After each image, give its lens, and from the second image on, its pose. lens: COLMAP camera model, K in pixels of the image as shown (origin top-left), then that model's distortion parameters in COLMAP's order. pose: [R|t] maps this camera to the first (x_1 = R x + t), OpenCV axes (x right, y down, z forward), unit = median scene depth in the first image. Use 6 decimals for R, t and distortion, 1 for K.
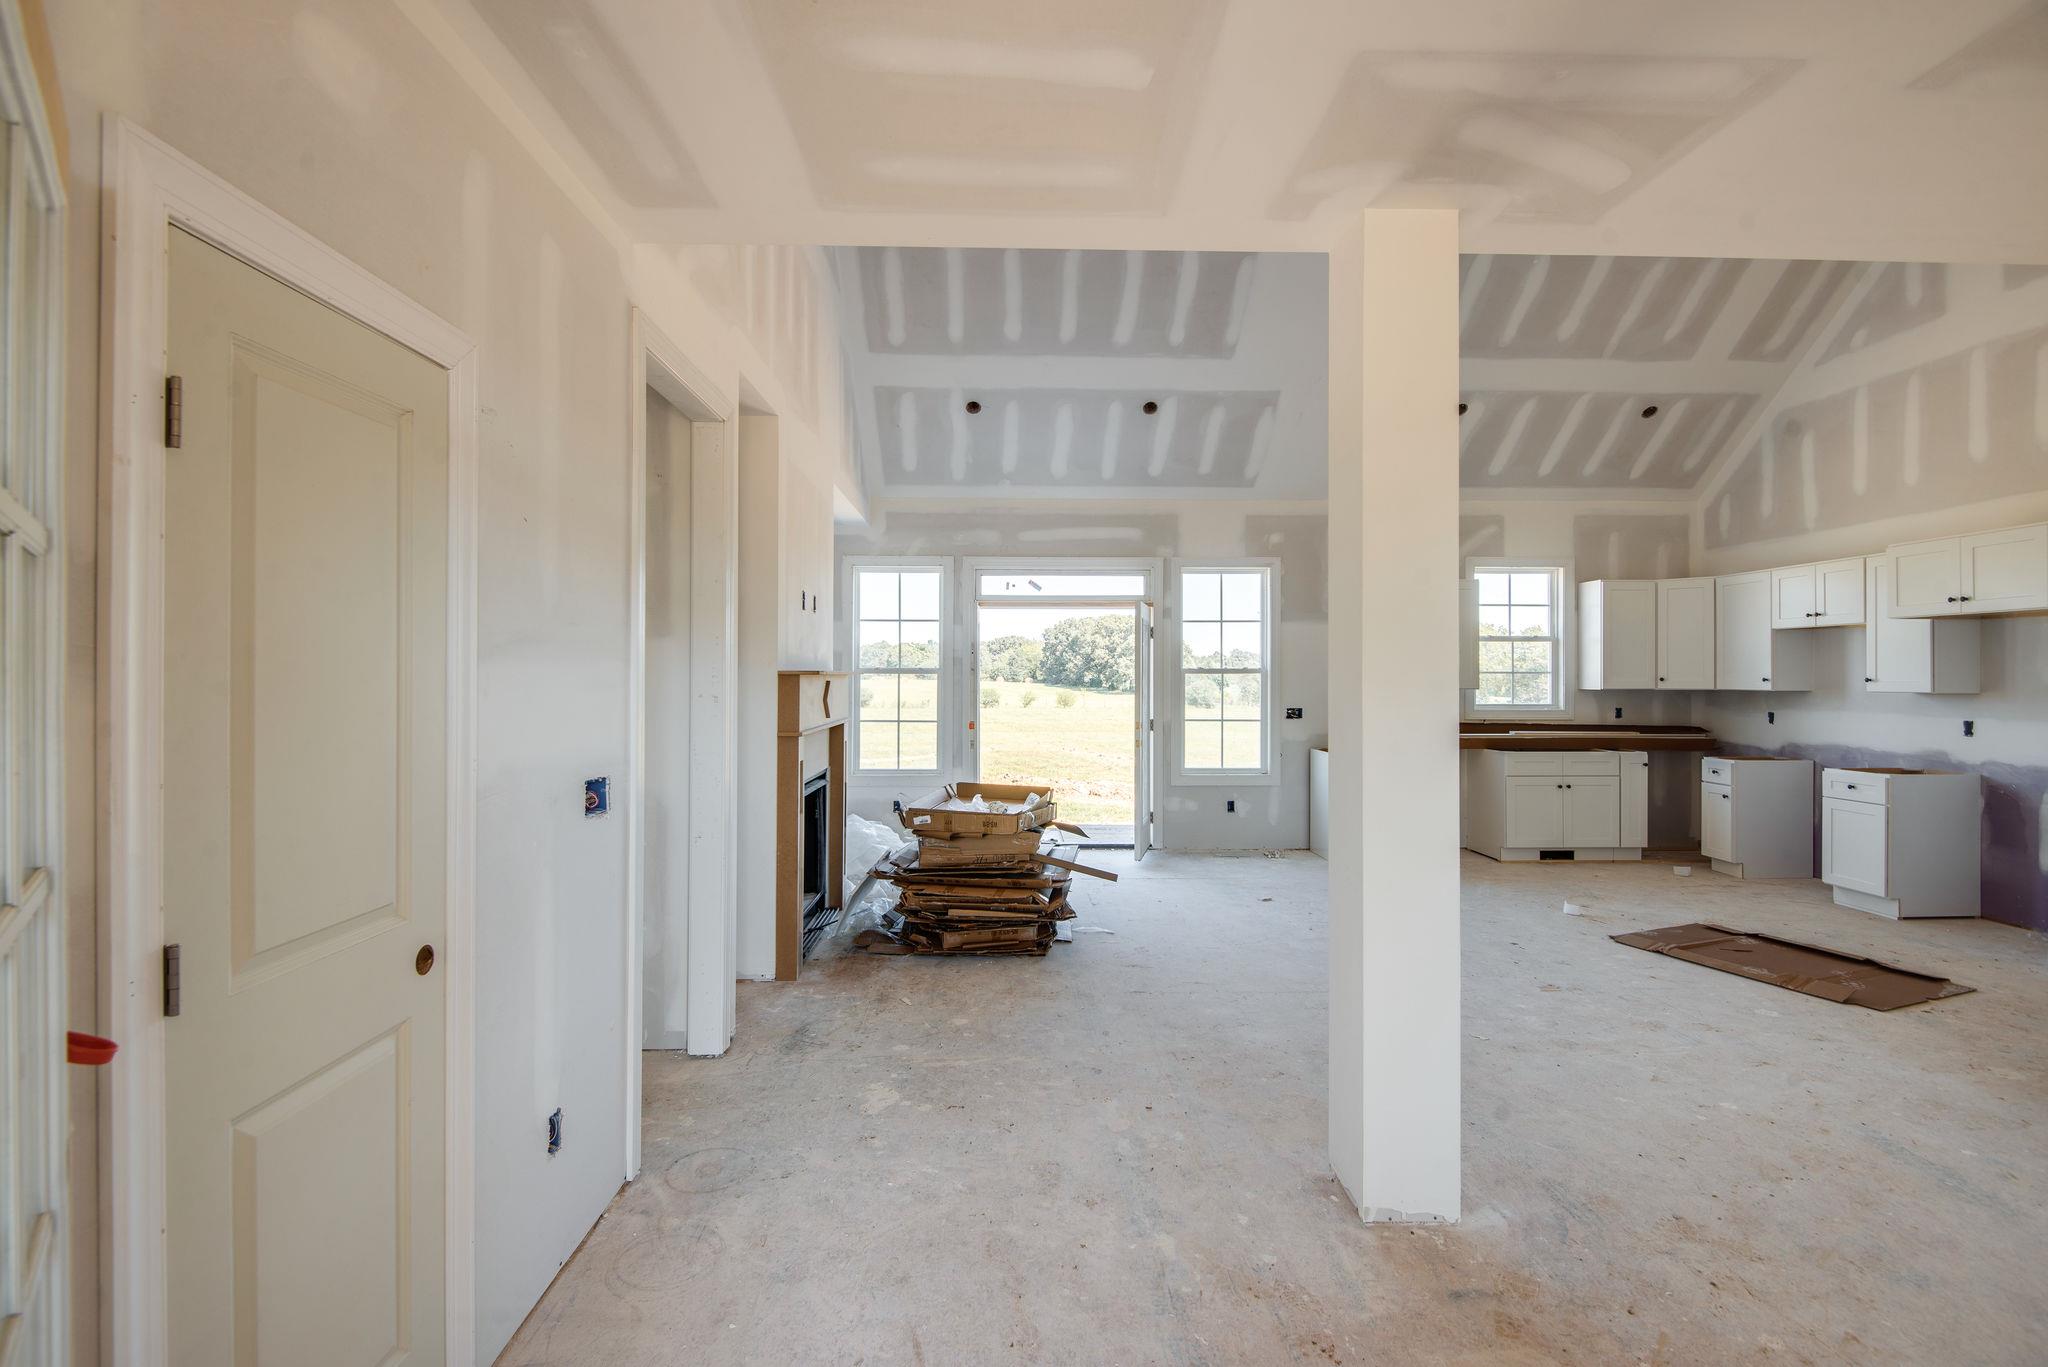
lens RADIAL K [[922.6, 0, 1016.3], [0, 922.6, 673.6], [0, 0, 1]] dist [0.014801, -0.018594]
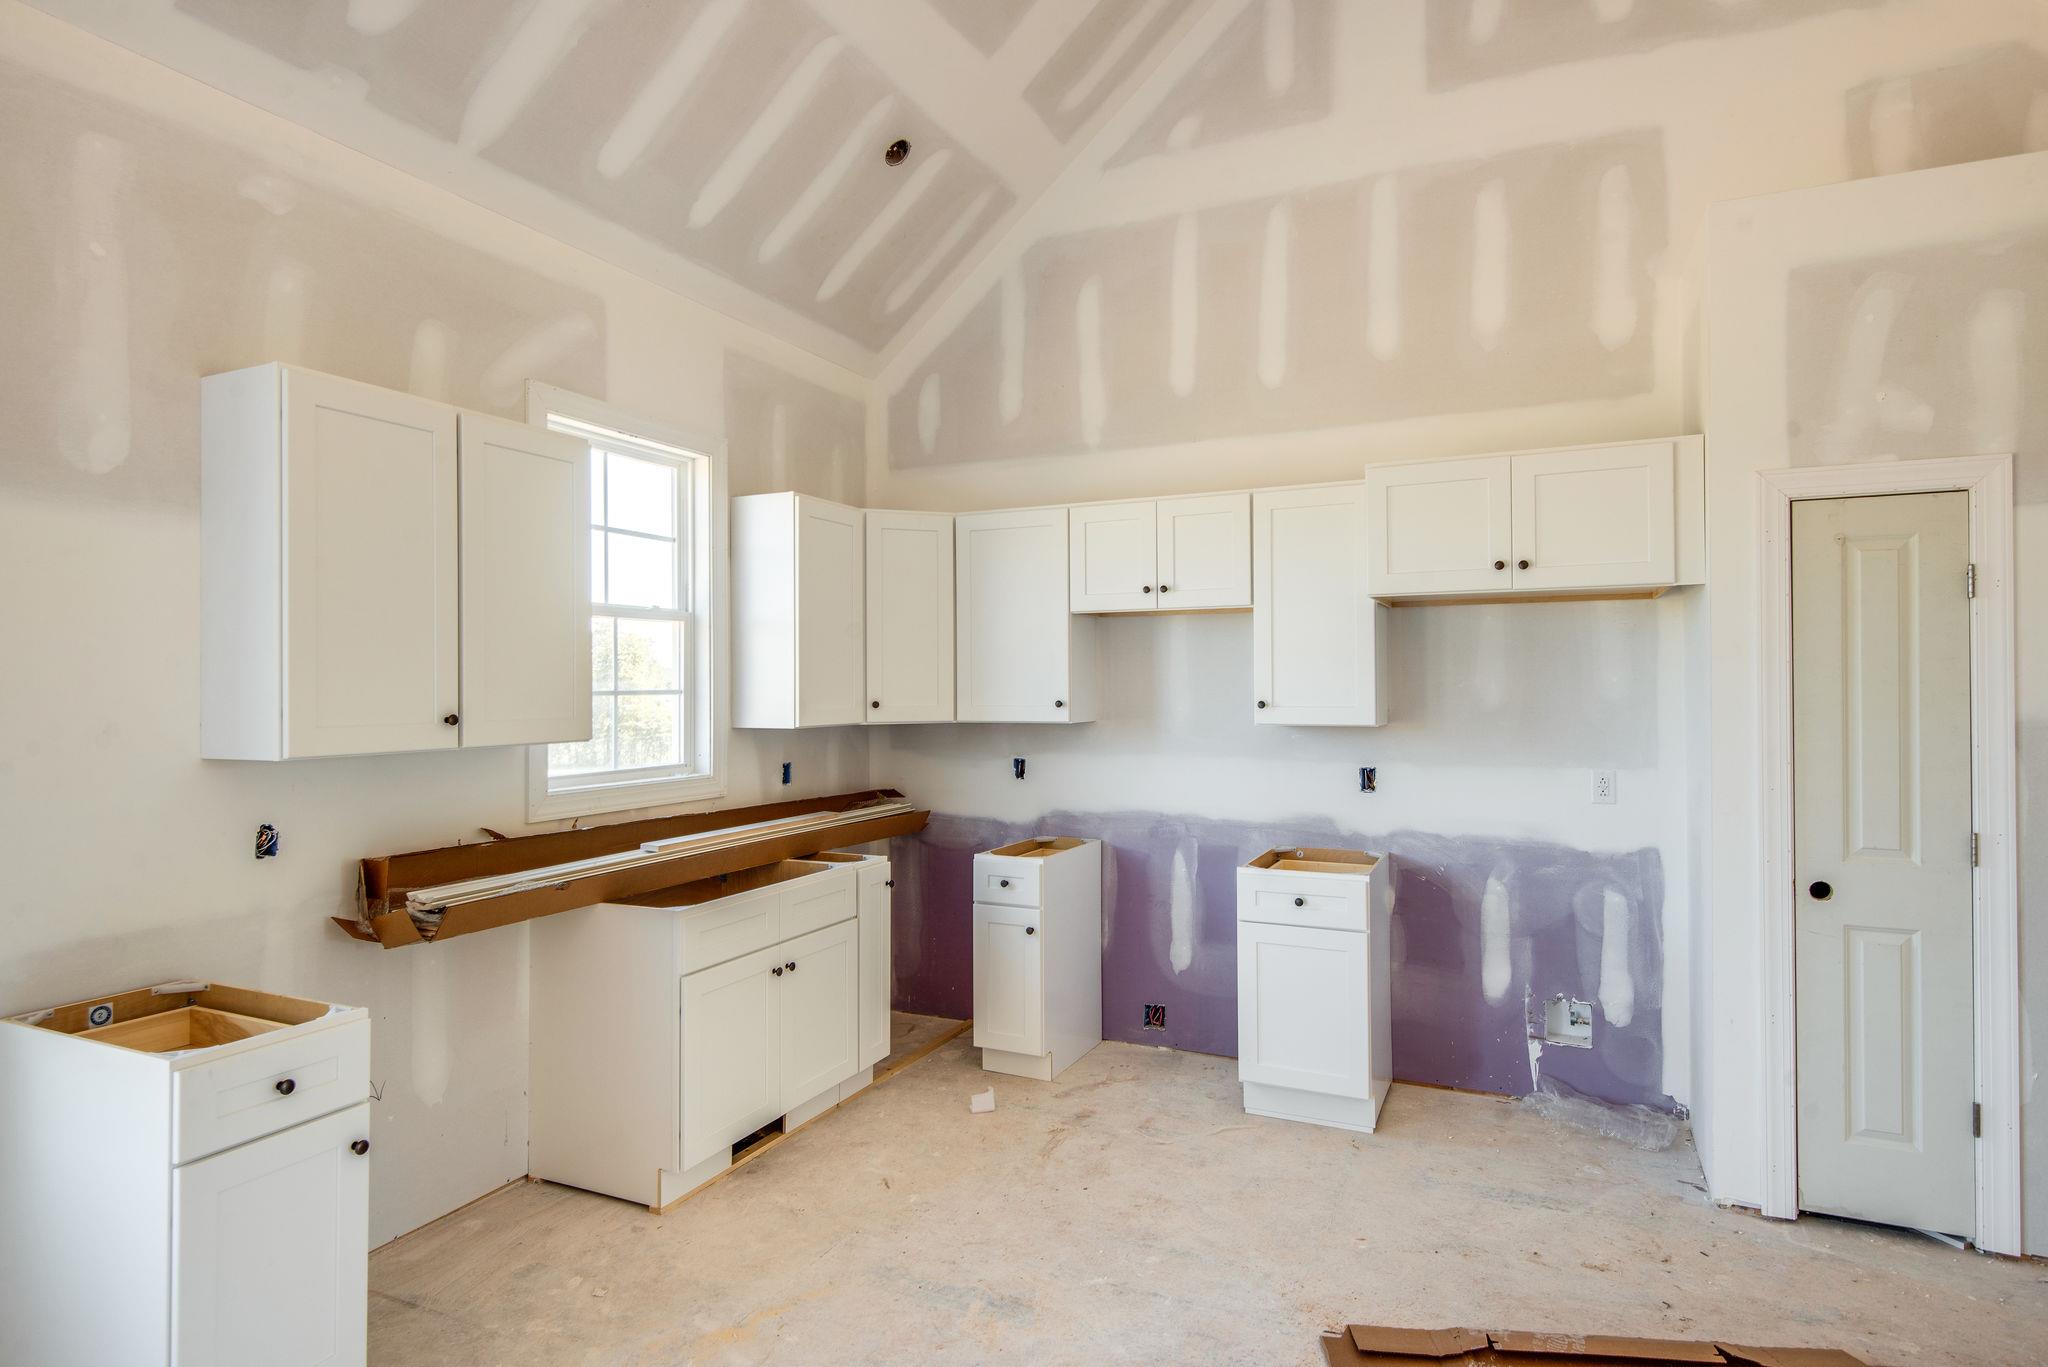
lens RADIAL K [[1137.0, 0, 1022.4], [0, 1137.0, 675.9], [0, 0, 1]] dist [0.024962, -0.022376]
pose [[0.447330, 0.002437, 0.894366, 0.174597], [0.002114, 0.999991, -0.003782, -0.006842], [-0.894366, 0.003583, 0.447321, 0.647939]]
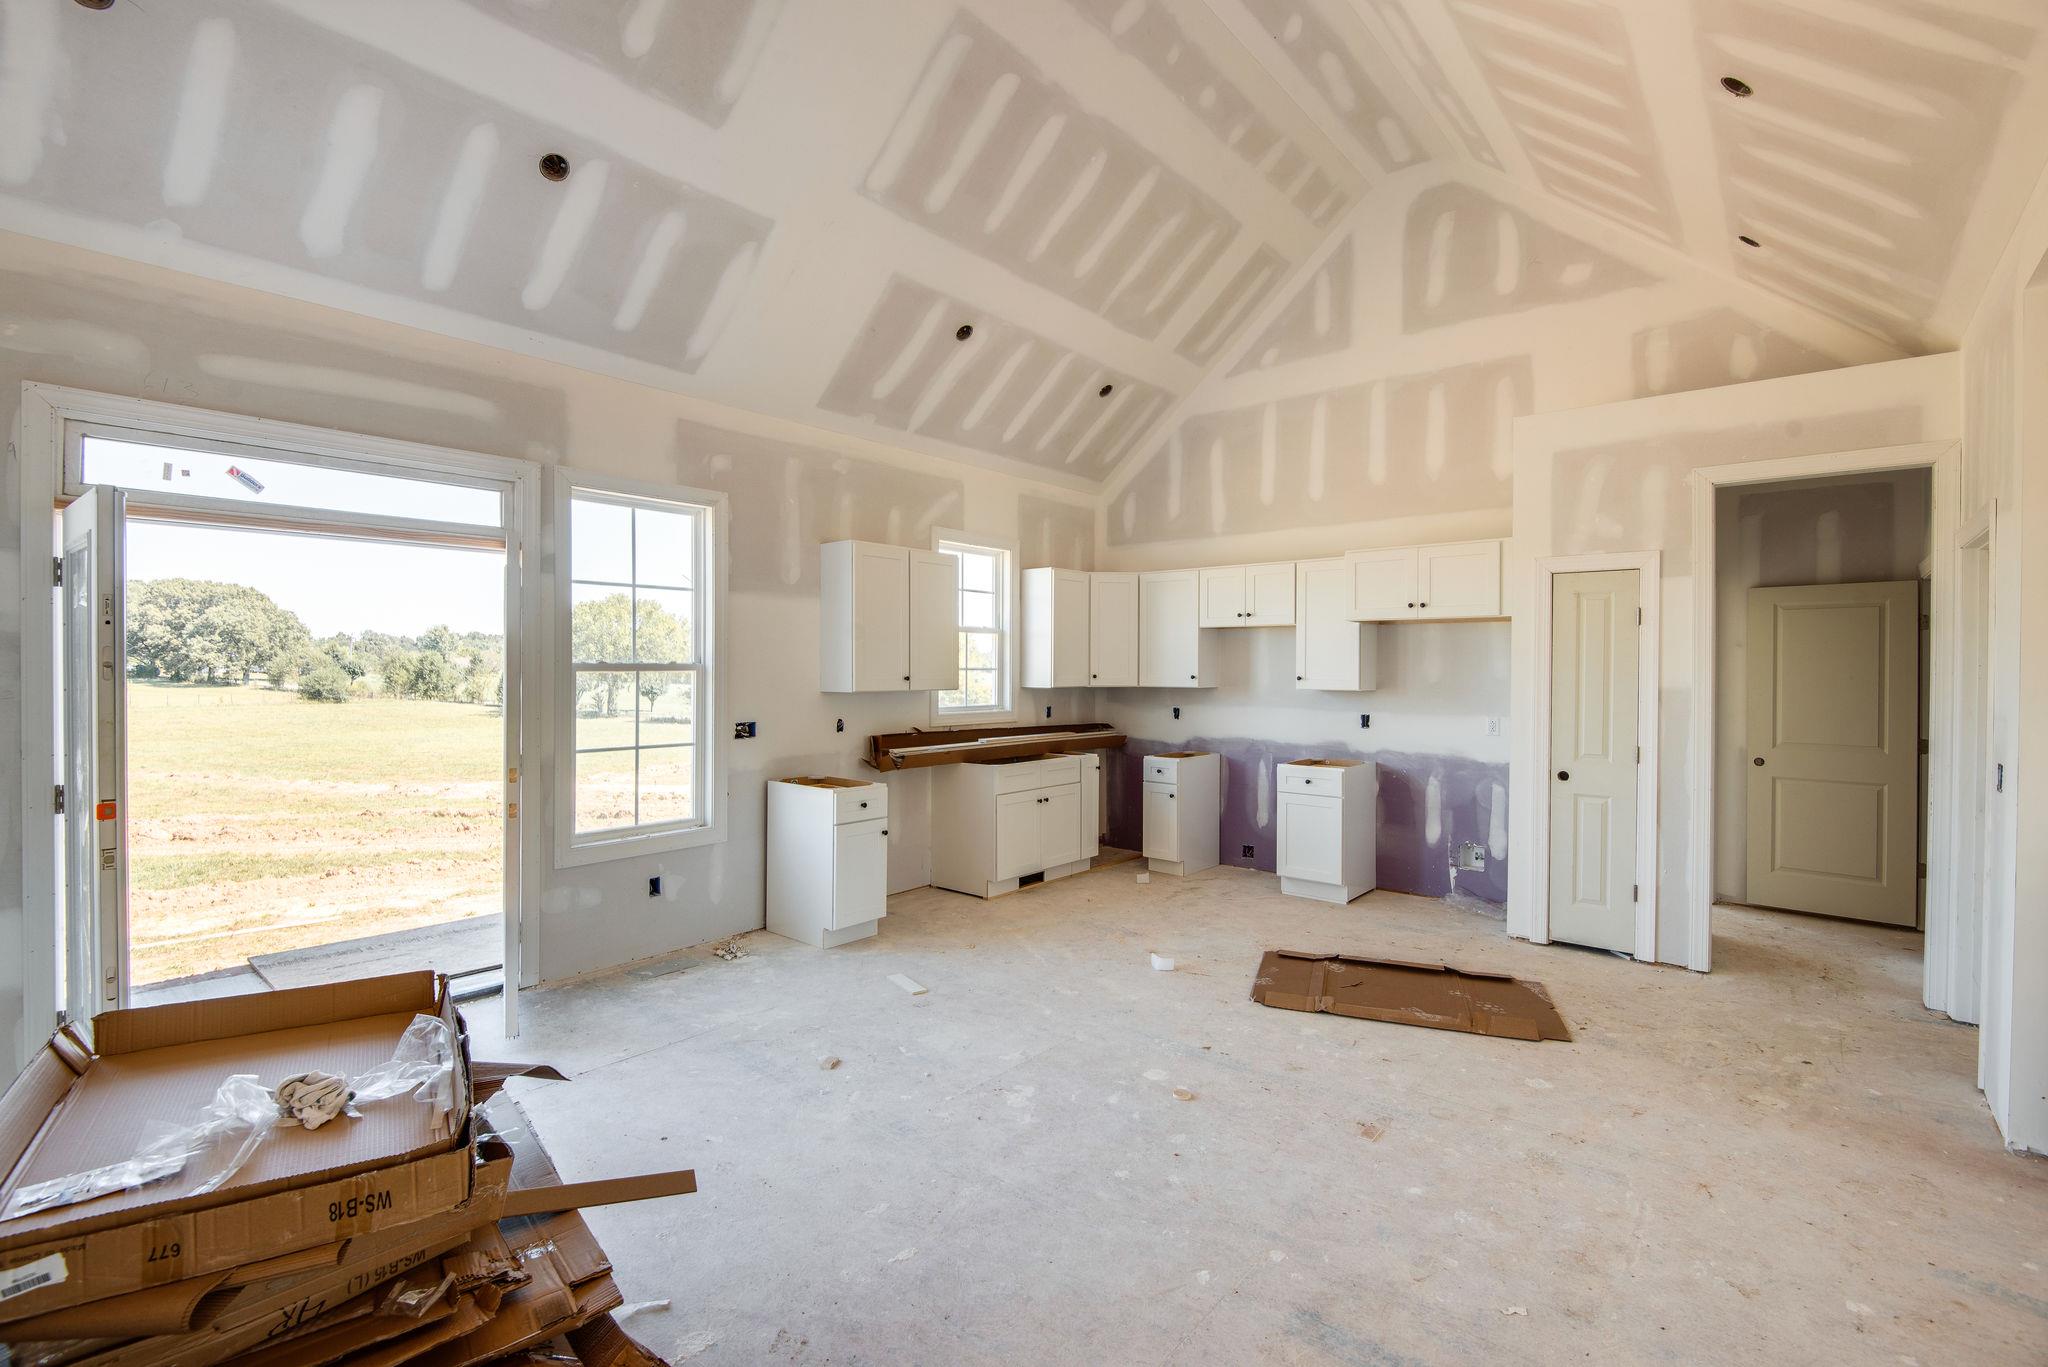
lens RADIAL K [[922.6, 0, 1016.3], [0, 922.6, 673.6], [0, 0, 1]] dist [0.014801, -0.018594]
pose [[0.664897, -0.004876, 0.746919, -0.069845], [-0.005434, 0.999921, 0.011365, -0.006976], [-0.746915, -0.011616, 0.664818, 0.425582]]
